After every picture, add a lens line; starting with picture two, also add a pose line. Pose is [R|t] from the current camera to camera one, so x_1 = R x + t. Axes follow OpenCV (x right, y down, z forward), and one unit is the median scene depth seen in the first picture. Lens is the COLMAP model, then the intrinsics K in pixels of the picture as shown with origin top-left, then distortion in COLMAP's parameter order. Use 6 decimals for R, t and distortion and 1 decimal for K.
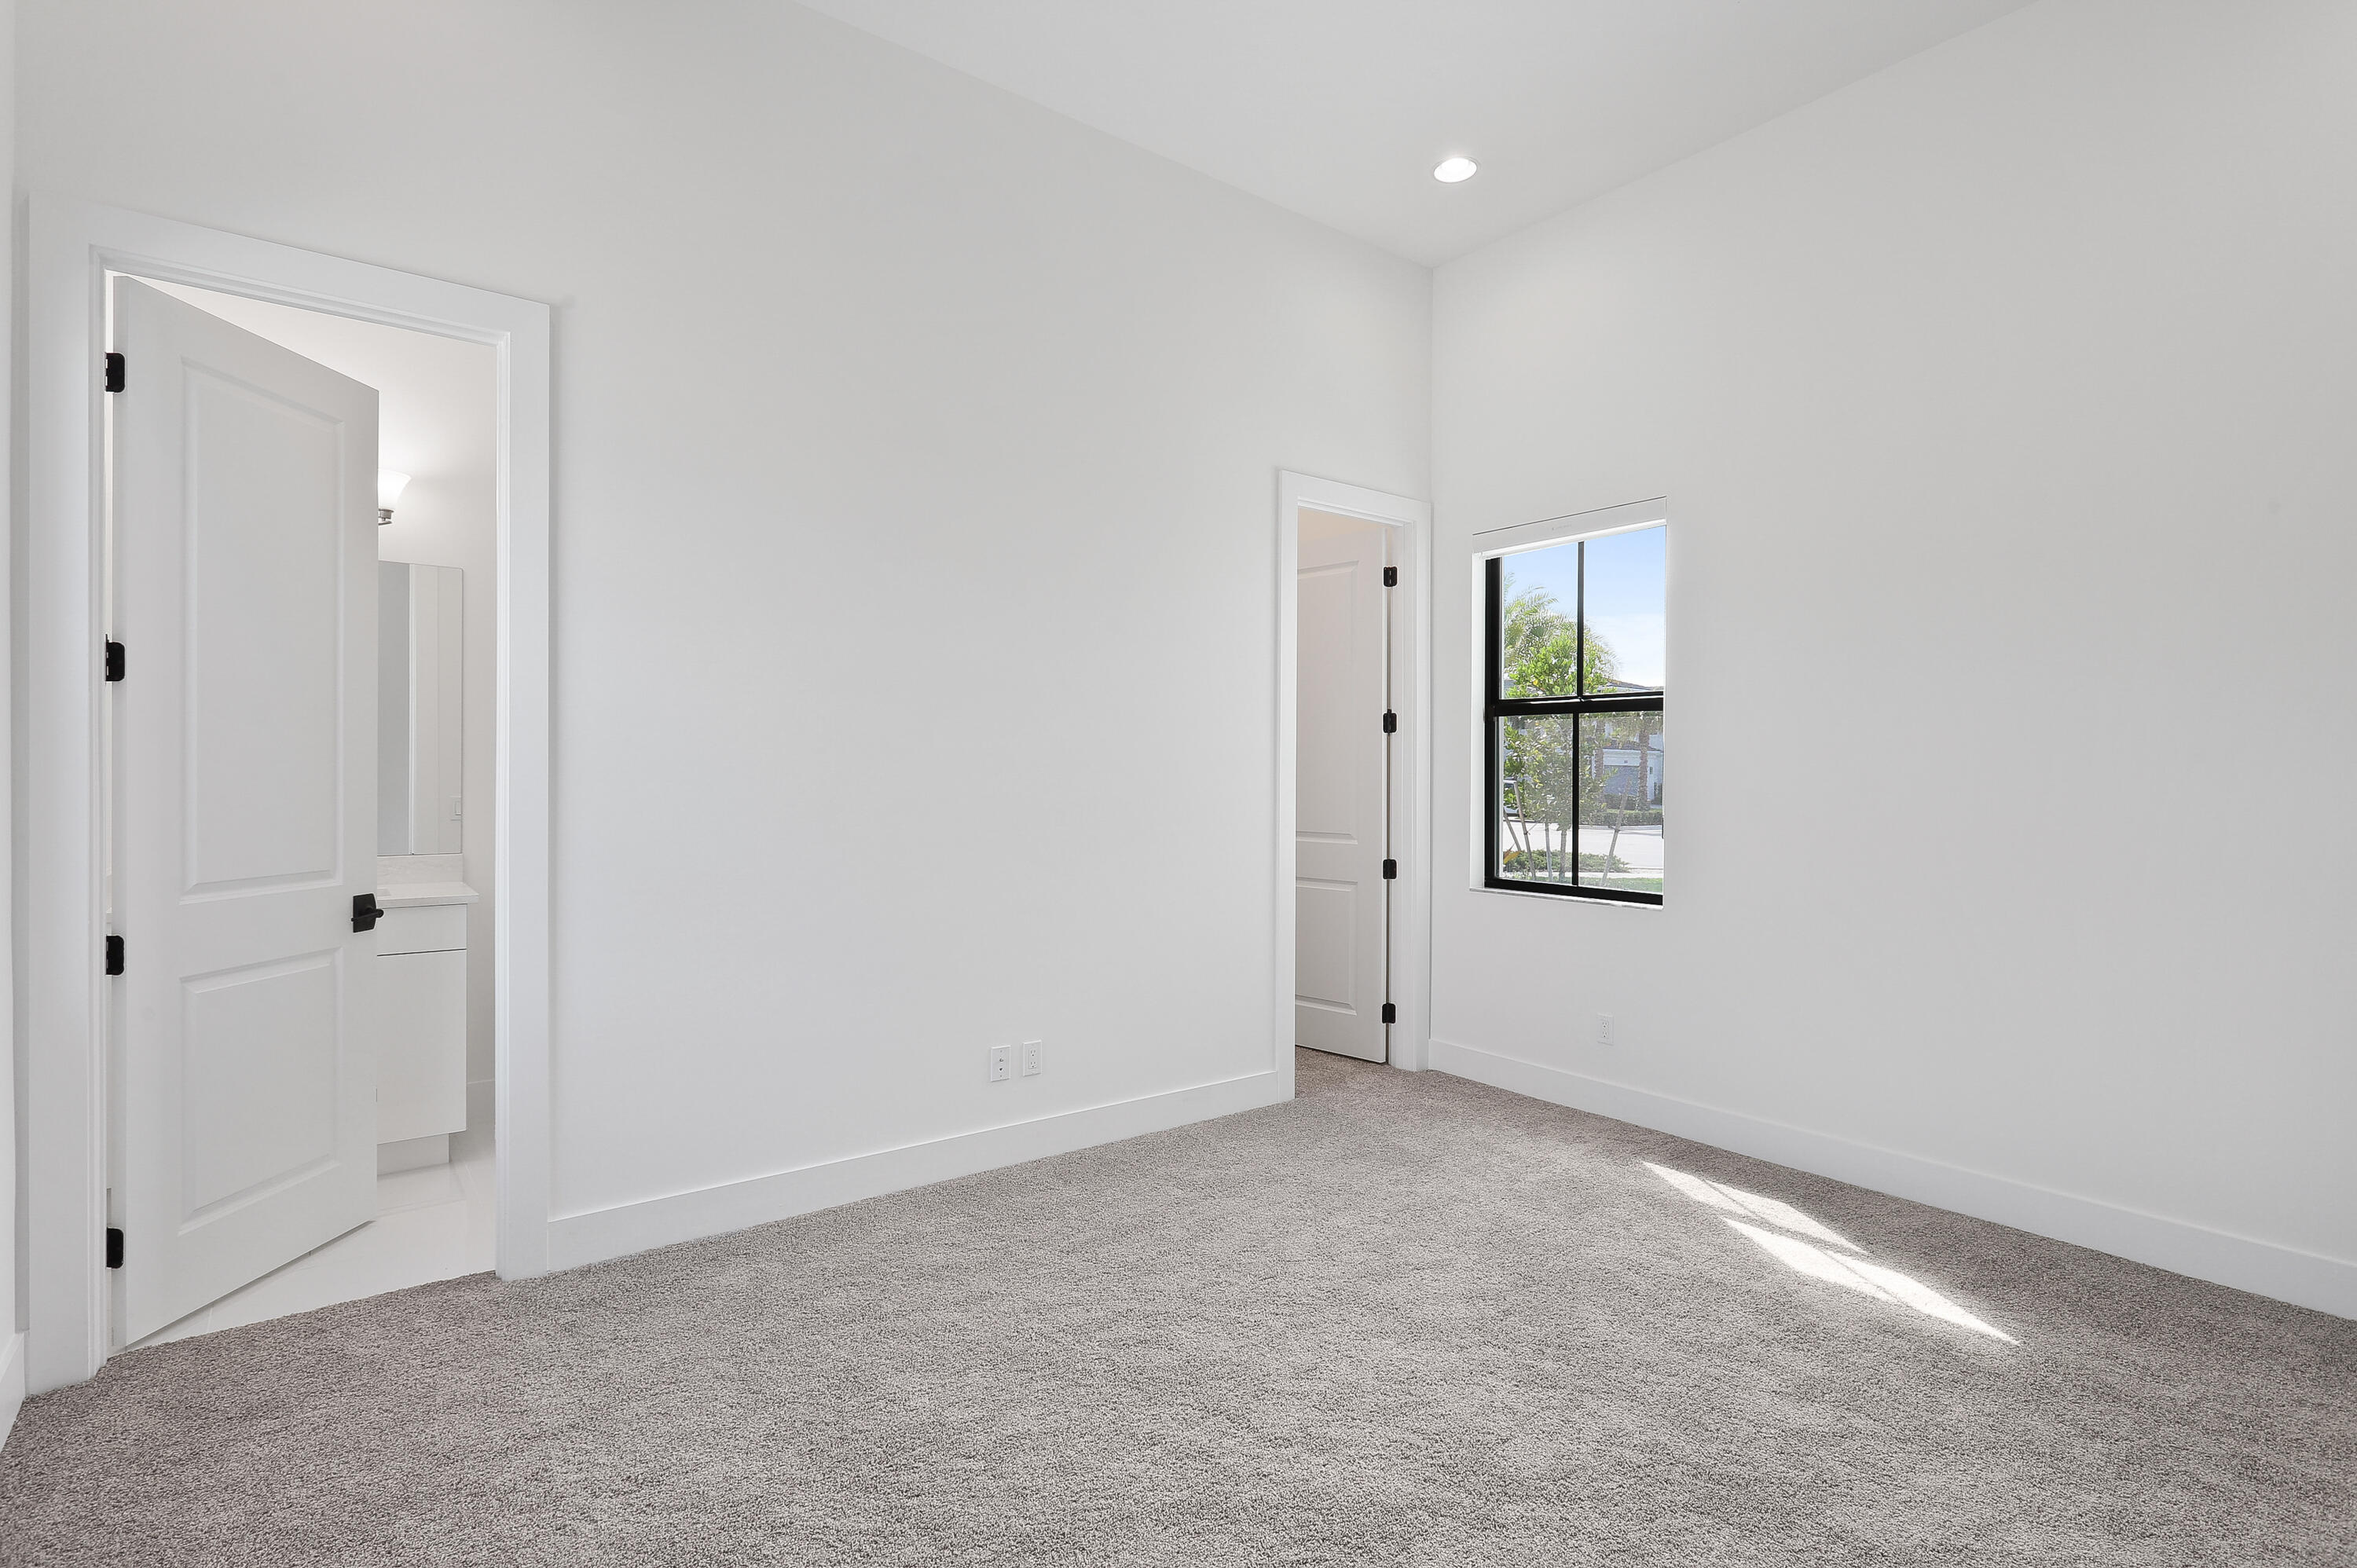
lens RADIAL K [[1137.0, 0, 1183.7], [0, 1137.0, 809.4], [0, 0, 1]] dist [0.004101, 0.000566]
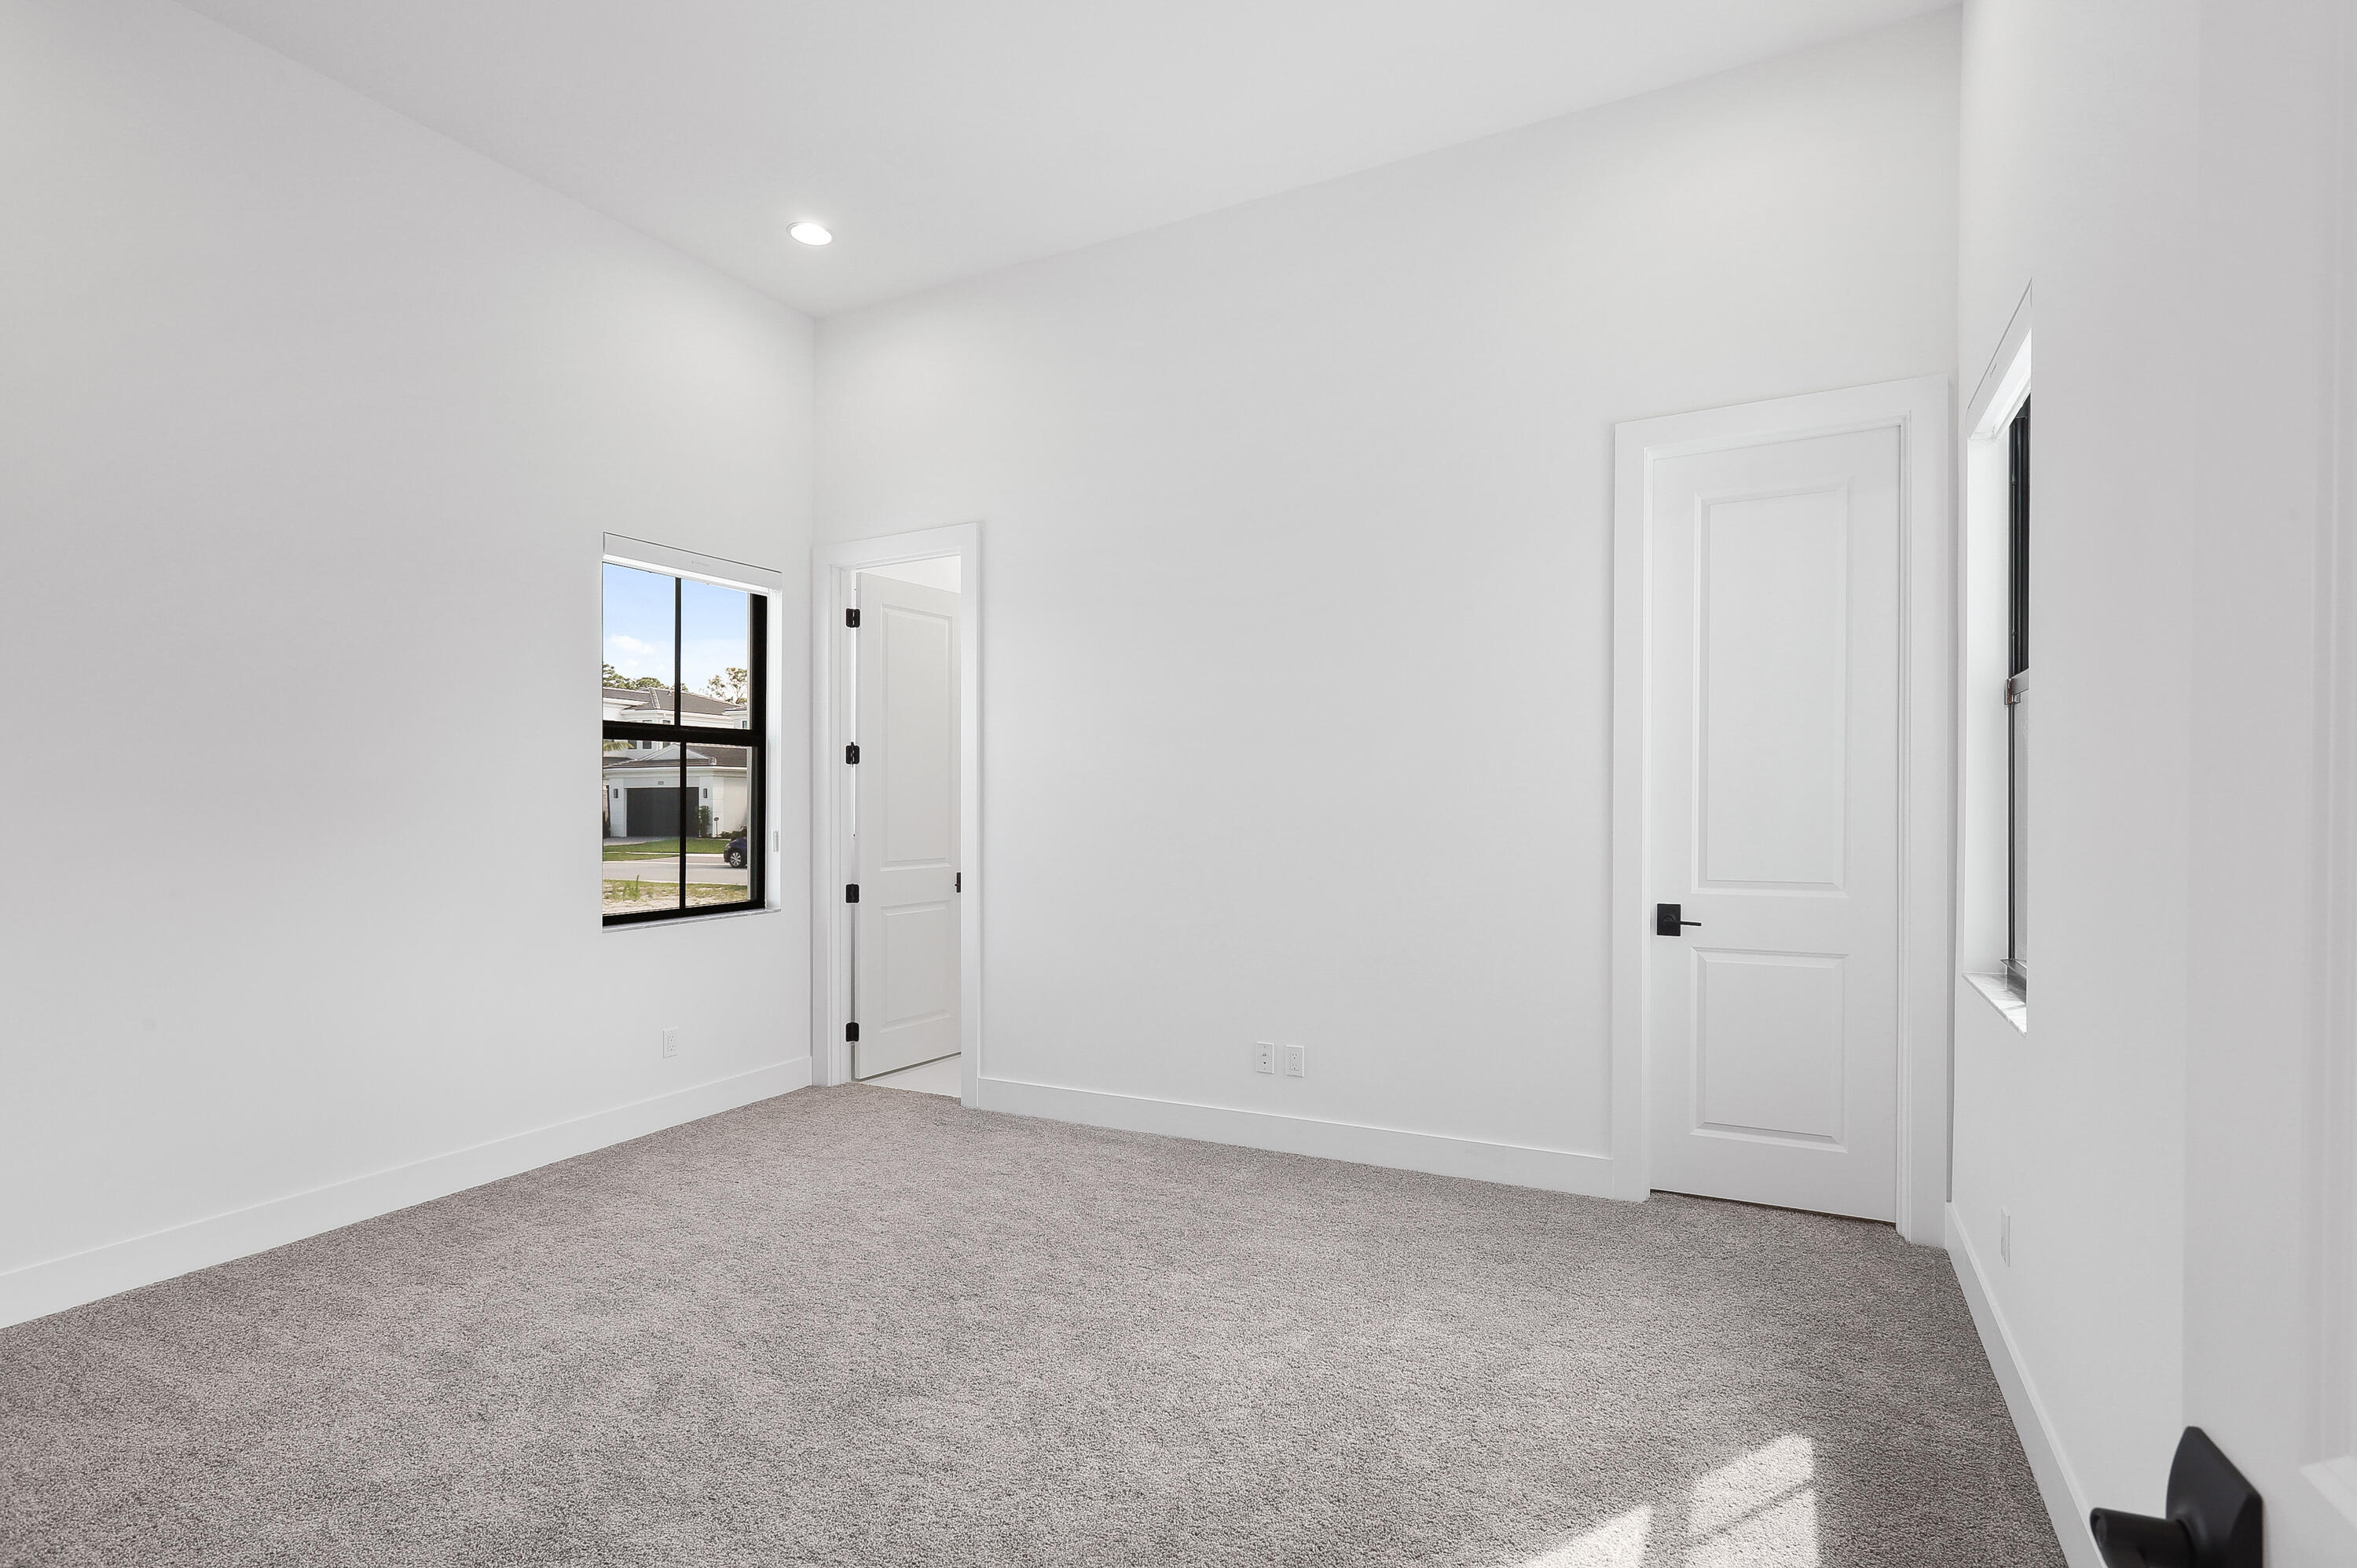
lens RADIAL K [[1137.0, 0, 1183.7], [0, 1137.0, 809.4], [0, 0, 1]] dist [0.004101, 0.000566]
pose [[0.434757, -0.000109, -0.900548, 0.872372], [-0.019204, 0.999771, -0.009392, -0.012841], [0.900343, 0.021377, 0.434655, 0.451894]]
